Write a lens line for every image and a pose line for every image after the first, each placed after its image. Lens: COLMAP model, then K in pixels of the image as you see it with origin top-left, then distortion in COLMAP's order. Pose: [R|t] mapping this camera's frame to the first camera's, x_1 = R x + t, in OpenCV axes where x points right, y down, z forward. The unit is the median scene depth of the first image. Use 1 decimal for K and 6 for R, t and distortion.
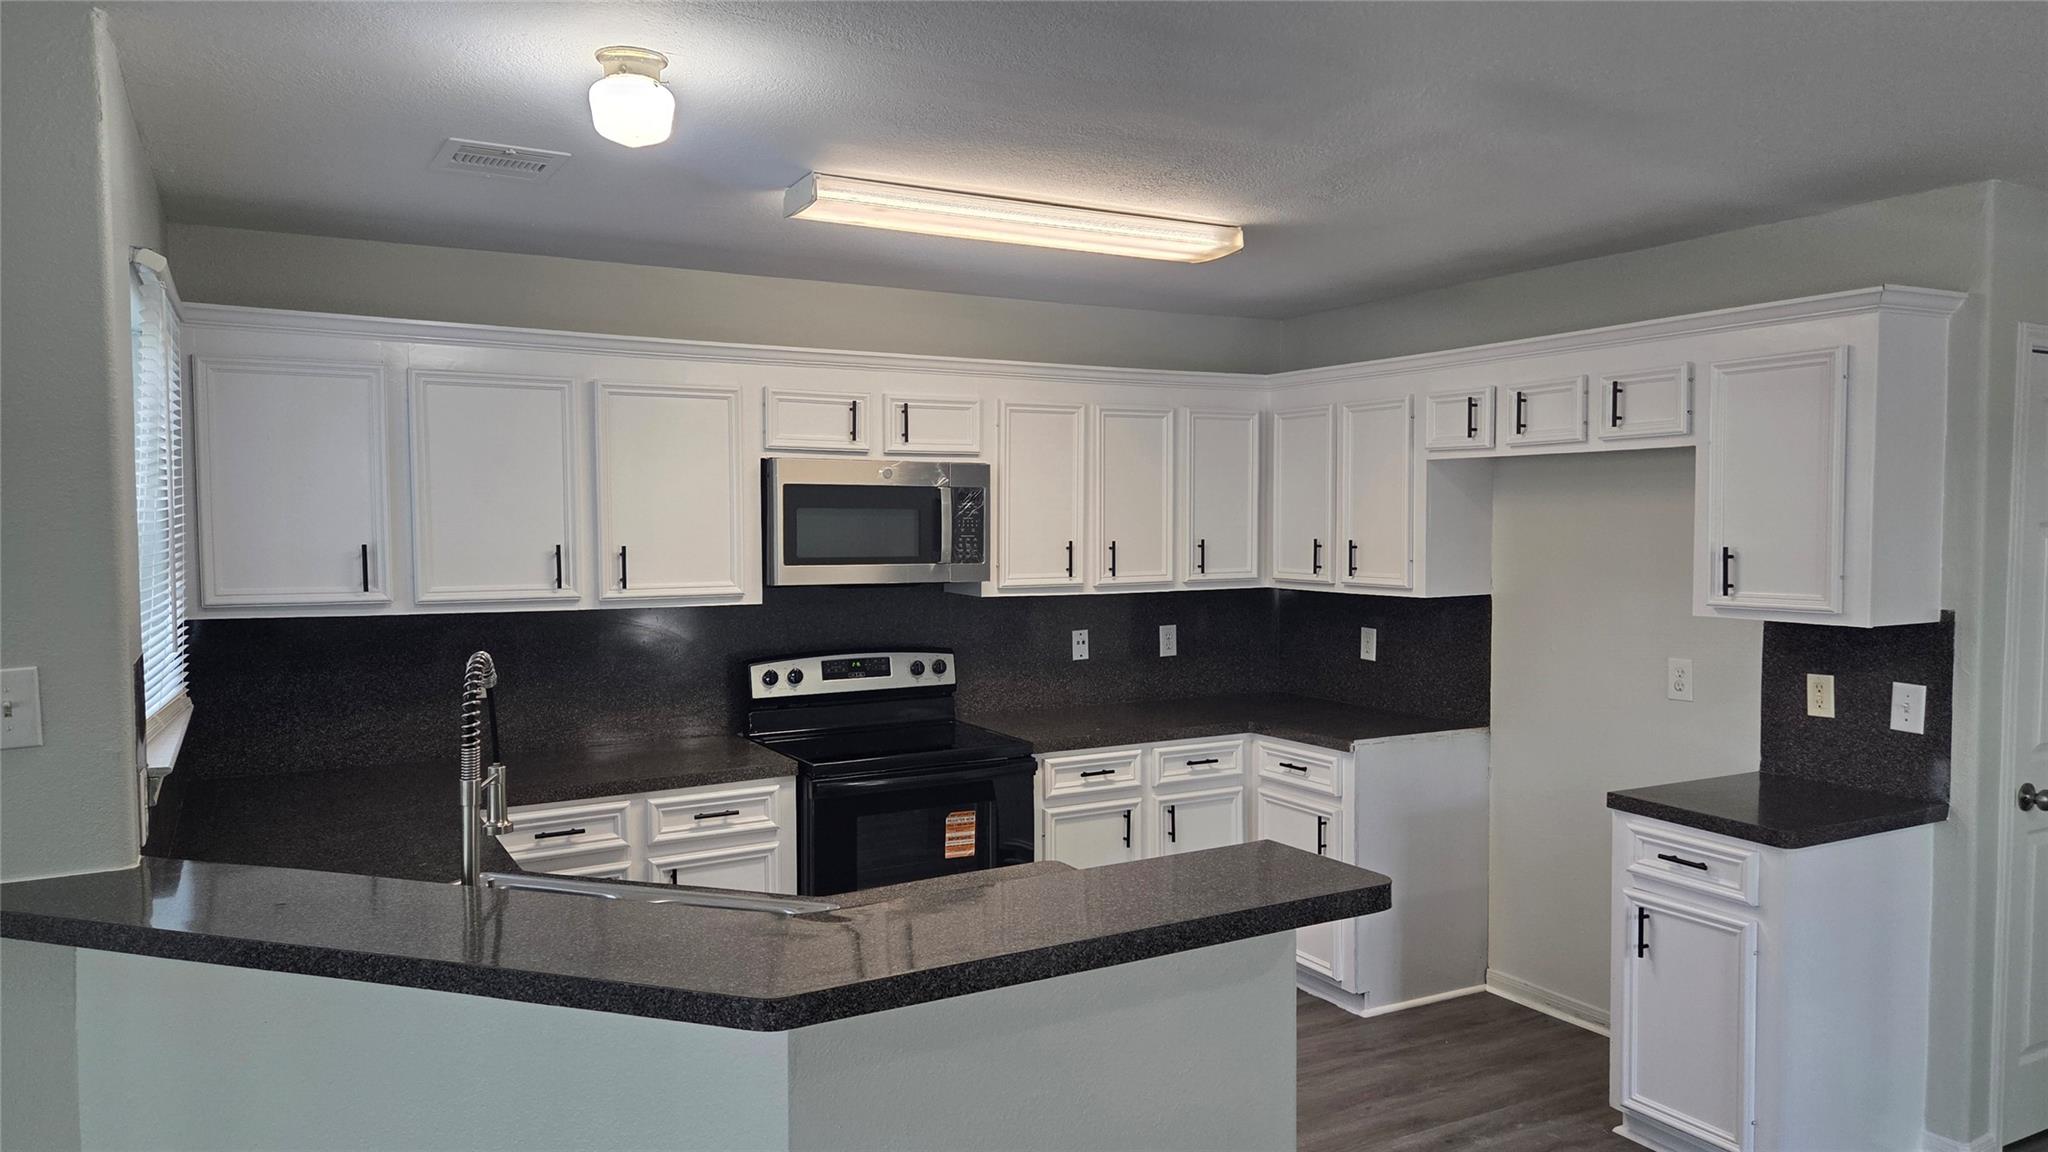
lens RADIAL K [[1346.2, 0, 1024.0], [0, 1346.2, 576.0], [0, 0, 1]] dist [0.002618, -0.000582]
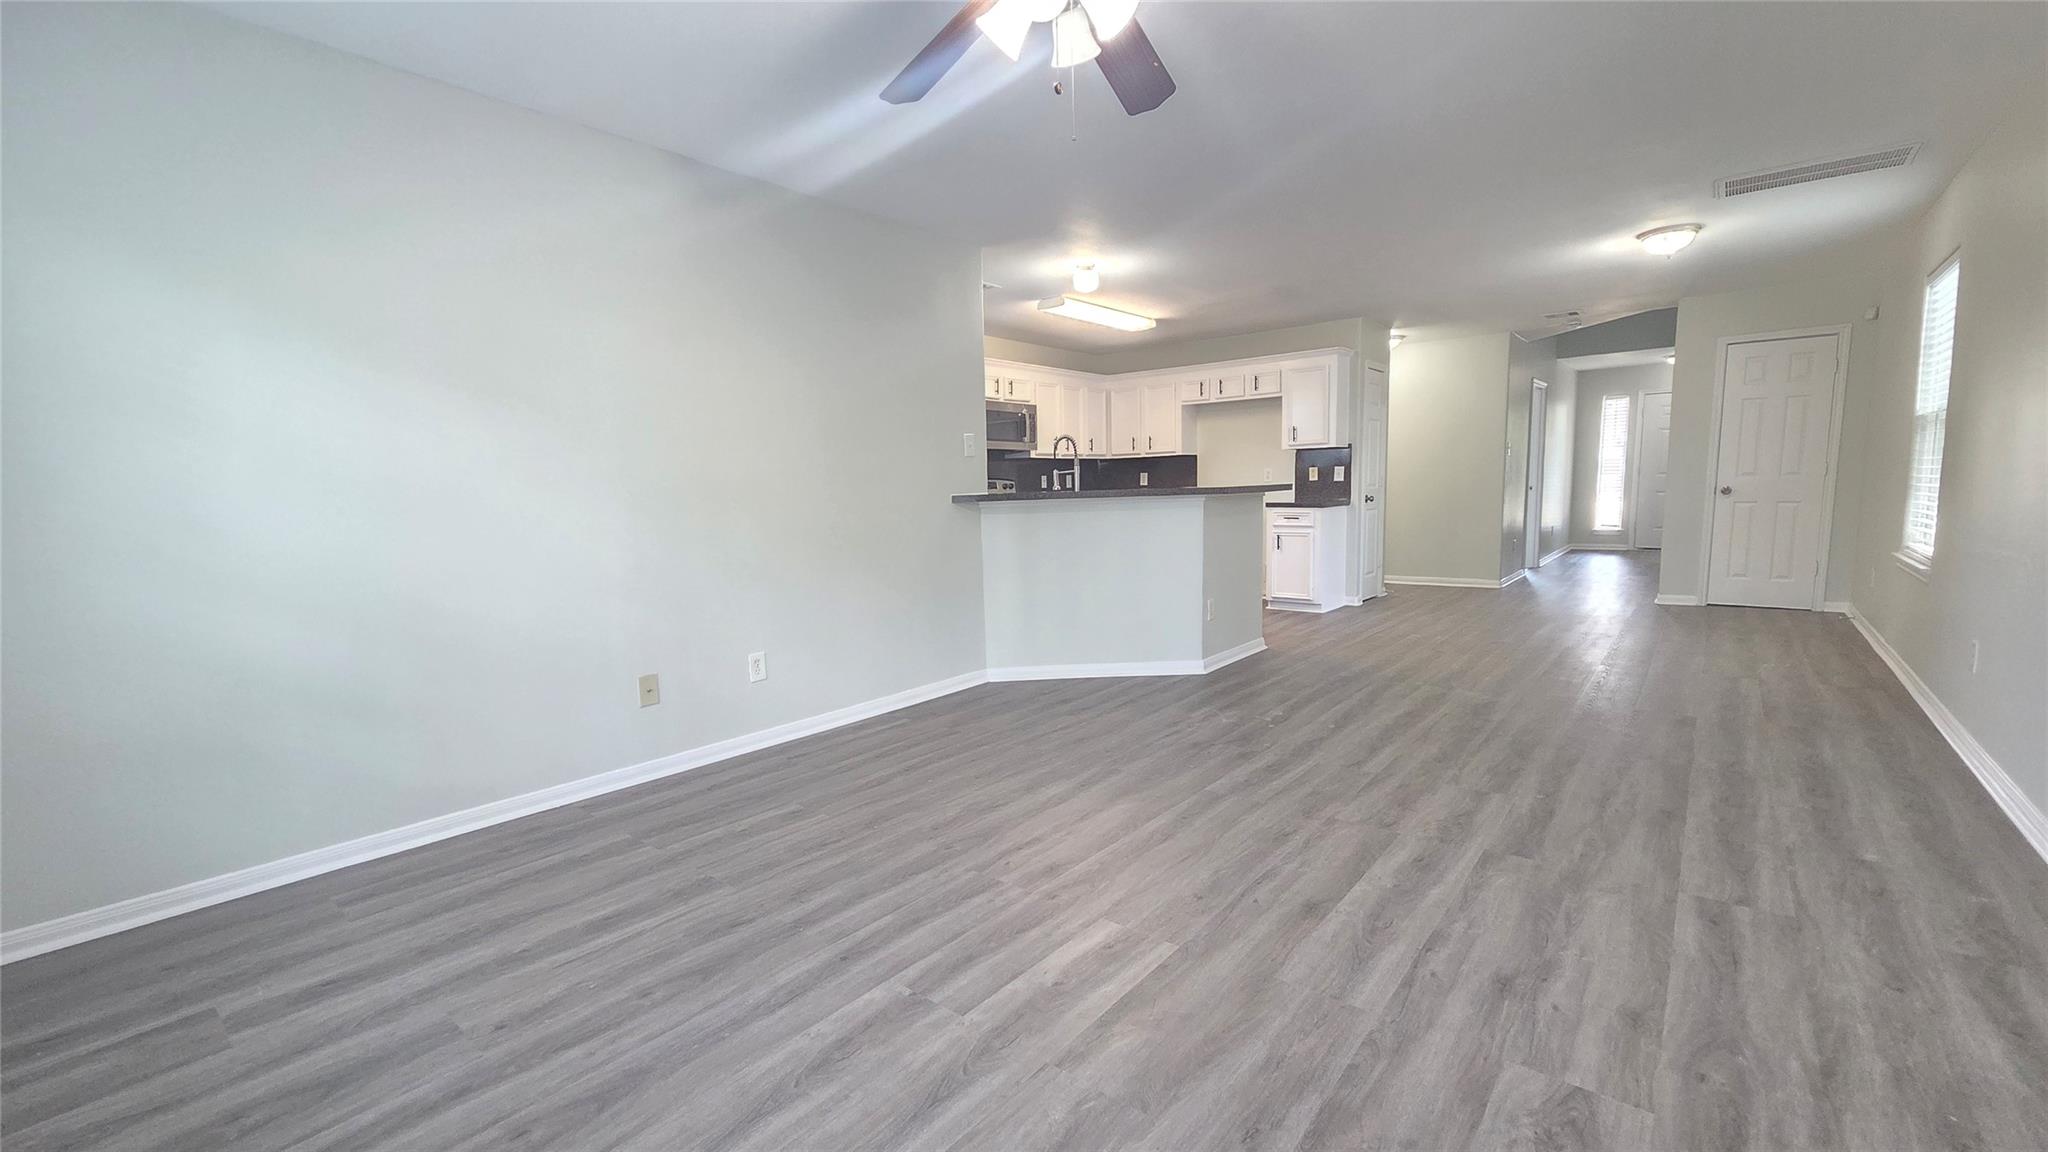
lens RADIAL K [[837.7, 0, 1024.0], [0, 837.7, 576.0], [0, 0, 1]] dist [0.000172, 0.000098]
pose [[0.930072, -0.064433, 0.361682, -0.735781], [0.041100, 0.996569, 0.071845, 0.145231], [-0.365070, -0.051956, 0.929529, -0.585195]]
